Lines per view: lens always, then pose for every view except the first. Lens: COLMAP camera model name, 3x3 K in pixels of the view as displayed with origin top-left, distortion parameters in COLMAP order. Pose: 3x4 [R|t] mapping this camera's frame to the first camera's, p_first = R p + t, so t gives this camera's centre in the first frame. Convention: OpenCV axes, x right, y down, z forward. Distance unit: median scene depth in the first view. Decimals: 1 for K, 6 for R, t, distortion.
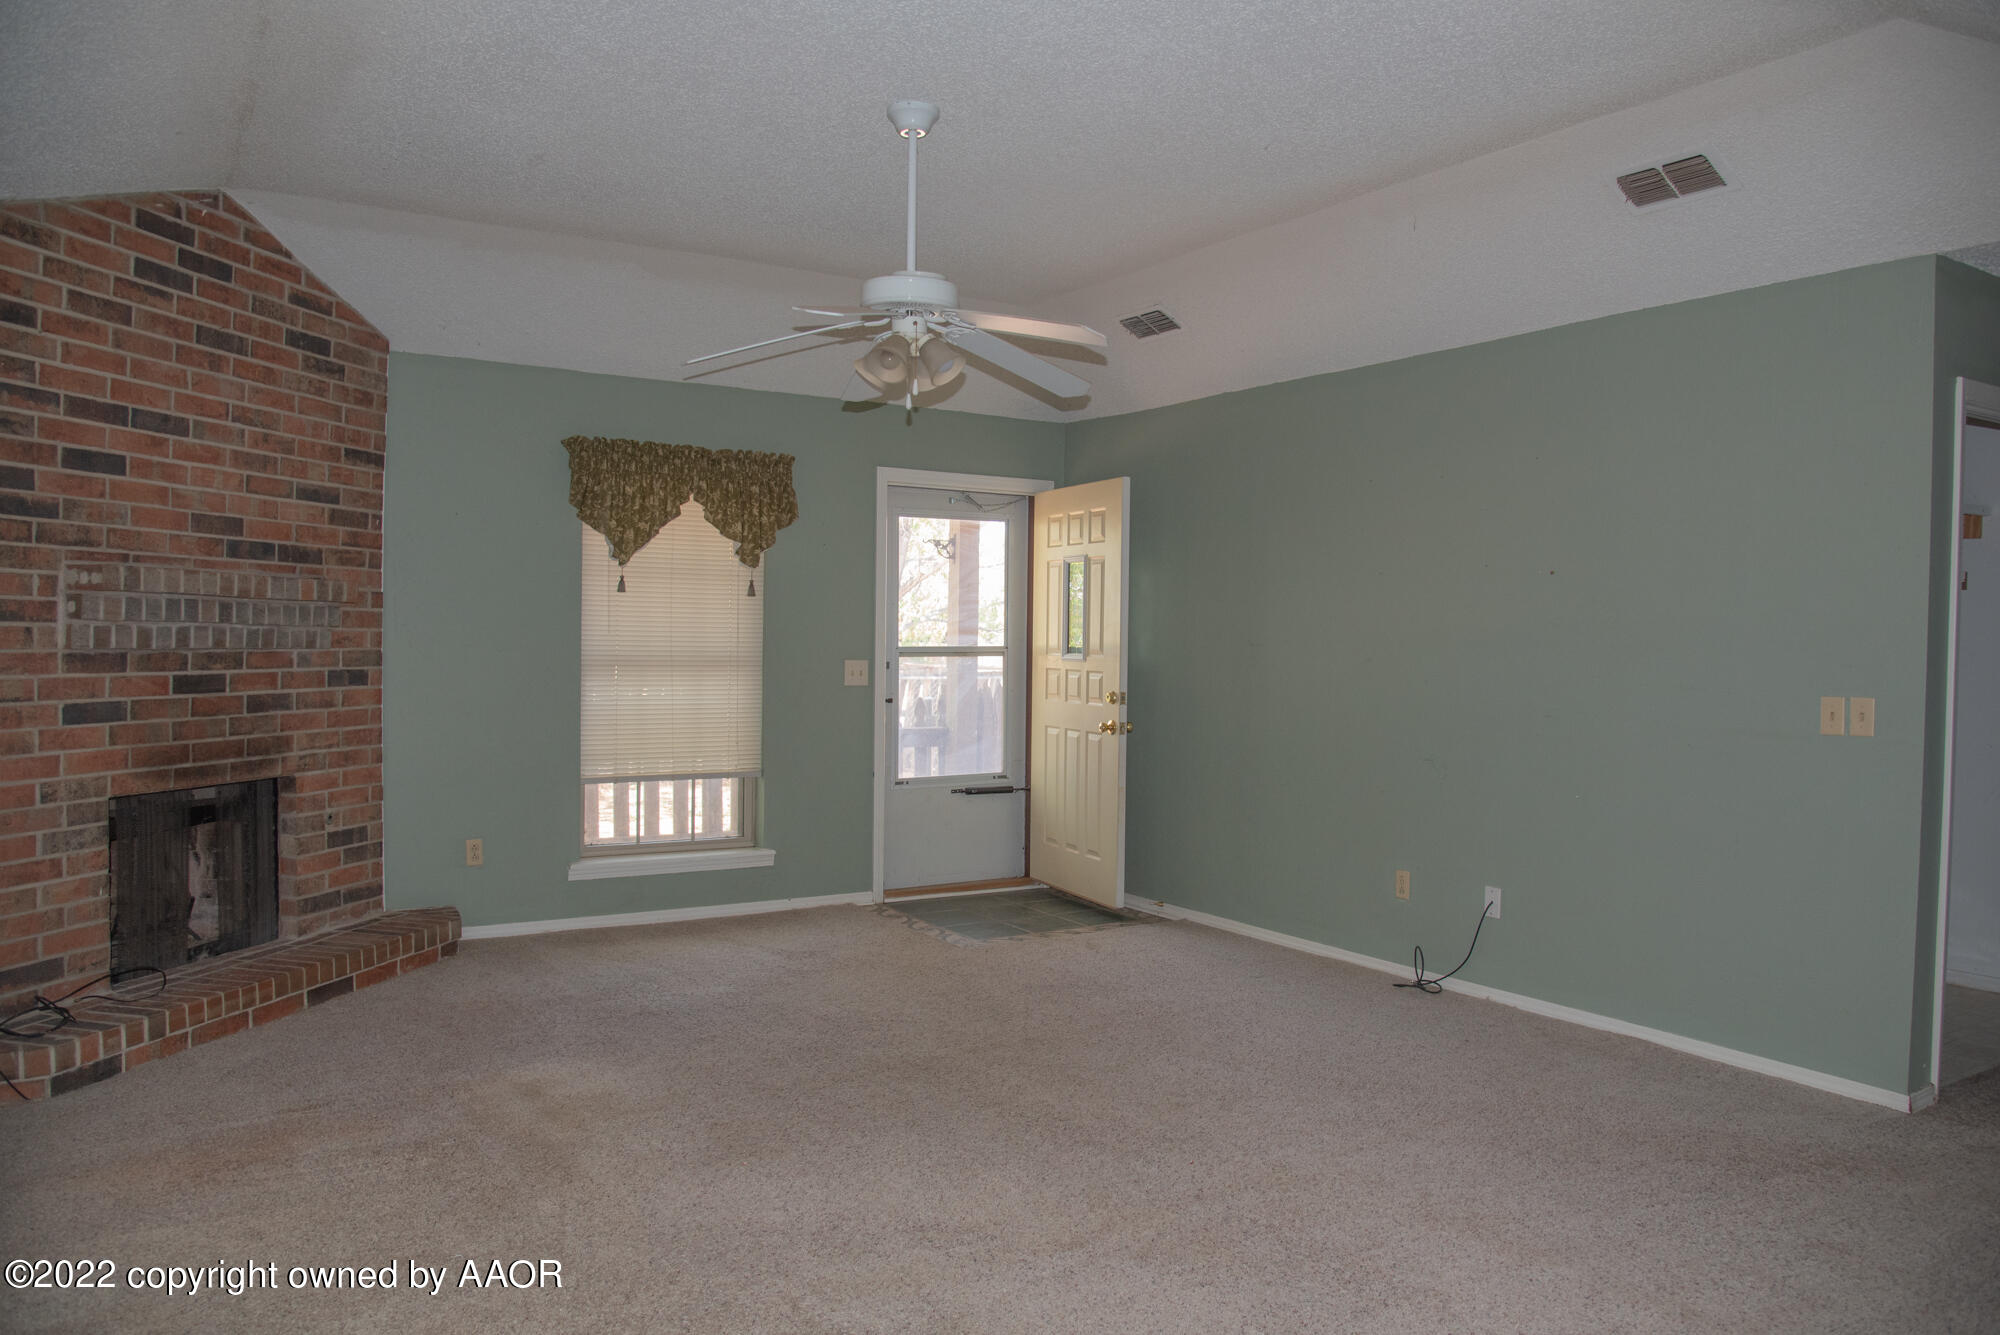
lens RADIAL K [[1370.5, 0, 1000.0], [0, 1370.5, 676.5], [0, 0, 1]] dist [-0.110763, 0.065204]
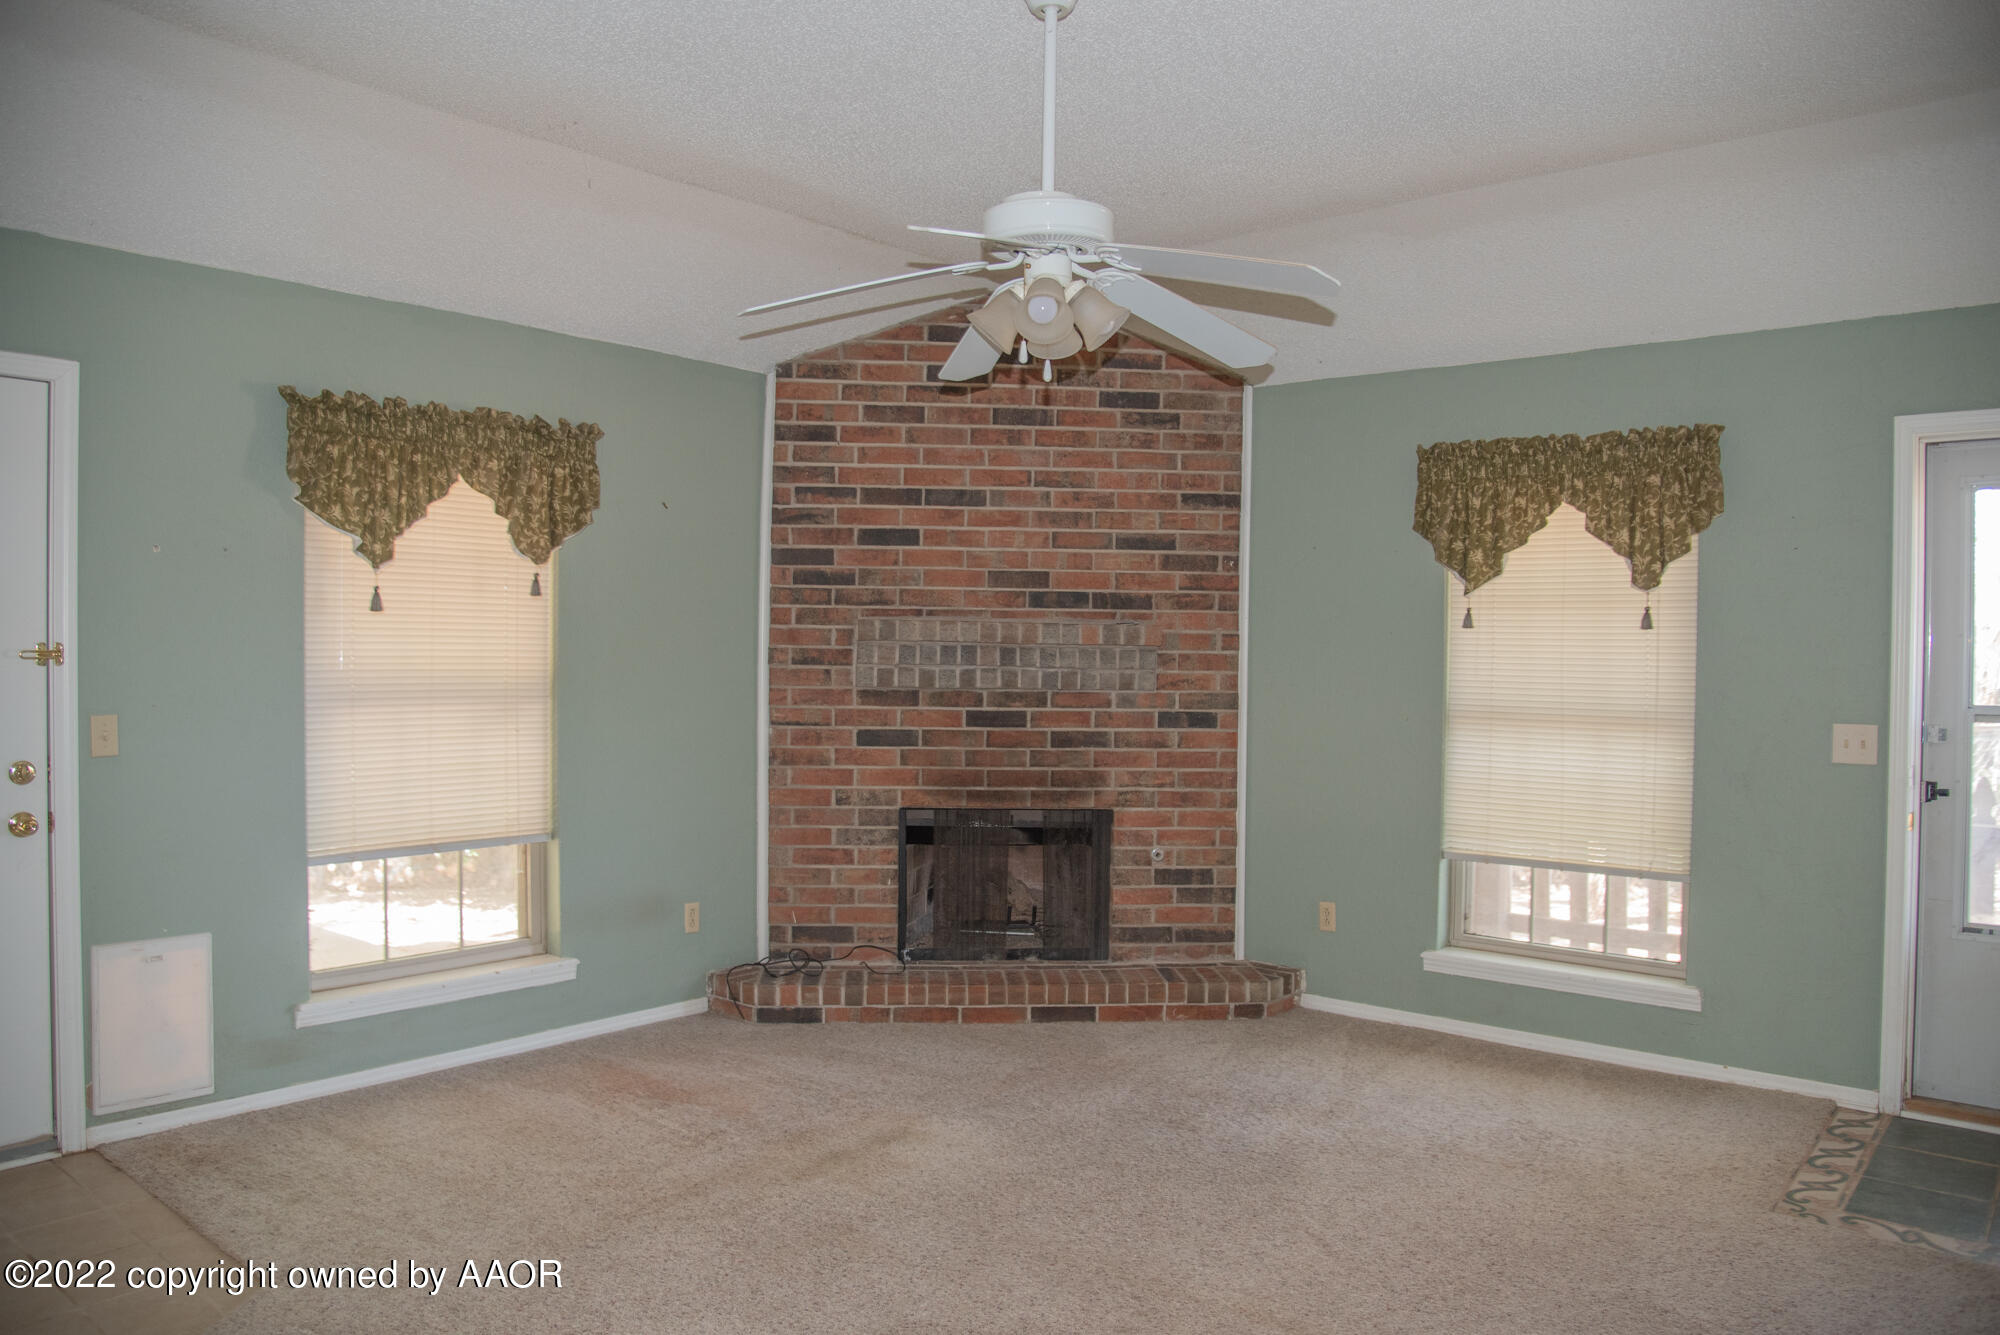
lens RADIAL K [[1370.5, 0, 1000.0], [0, 1370.5, 676.5], [0, 0, 1]] dist [-0.110763, 0.065204]
pose [[0.318114, 0.007171, -0.948025, 0.522180], [-0.034780, 0.999387, -0.004111, -0.026290], [0.947414, 0.034280, 0.318169, 0.623849]]
